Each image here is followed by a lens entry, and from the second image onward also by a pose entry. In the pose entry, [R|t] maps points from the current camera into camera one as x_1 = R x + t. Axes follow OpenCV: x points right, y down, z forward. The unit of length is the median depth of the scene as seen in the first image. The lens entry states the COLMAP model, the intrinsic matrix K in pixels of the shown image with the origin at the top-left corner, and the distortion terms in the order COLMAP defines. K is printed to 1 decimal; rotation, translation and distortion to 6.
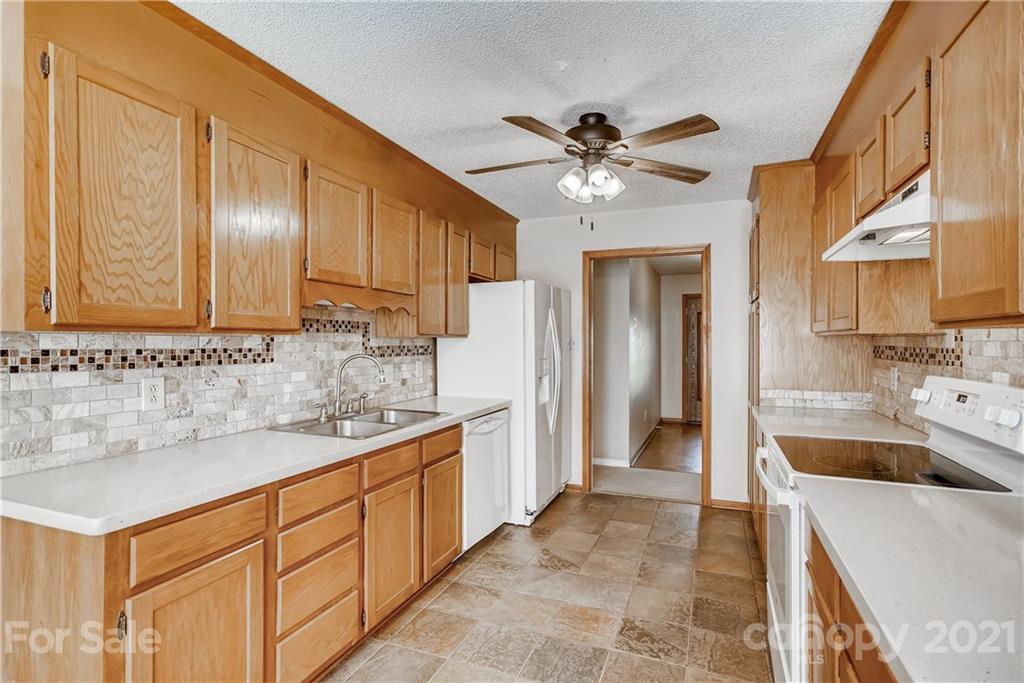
lens RADIAL K [[510.6, 0, 515.6], [0, 510.6, 344.5], [0, 0, 1]] dist [-0.016040, 0.009762]
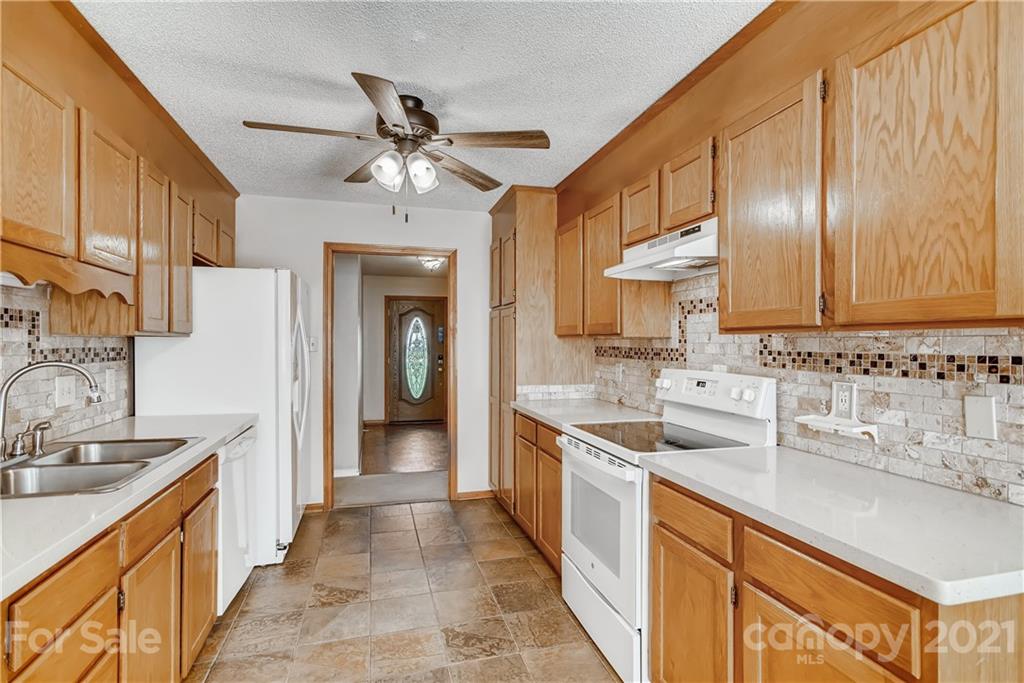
lens RADIAL K [[510.6, 0, 519.8], [0, 510.6, 344.4], [0, 0, 1]] dist [-0.016040, 0.009762]
pose [[0.780894, 0.000442, 0.624664, -0.226440], [0.001226, 0.999997, -0.002240, 0.000133], [-0.624663, 0.002515, 0.780891, 0.126817]]
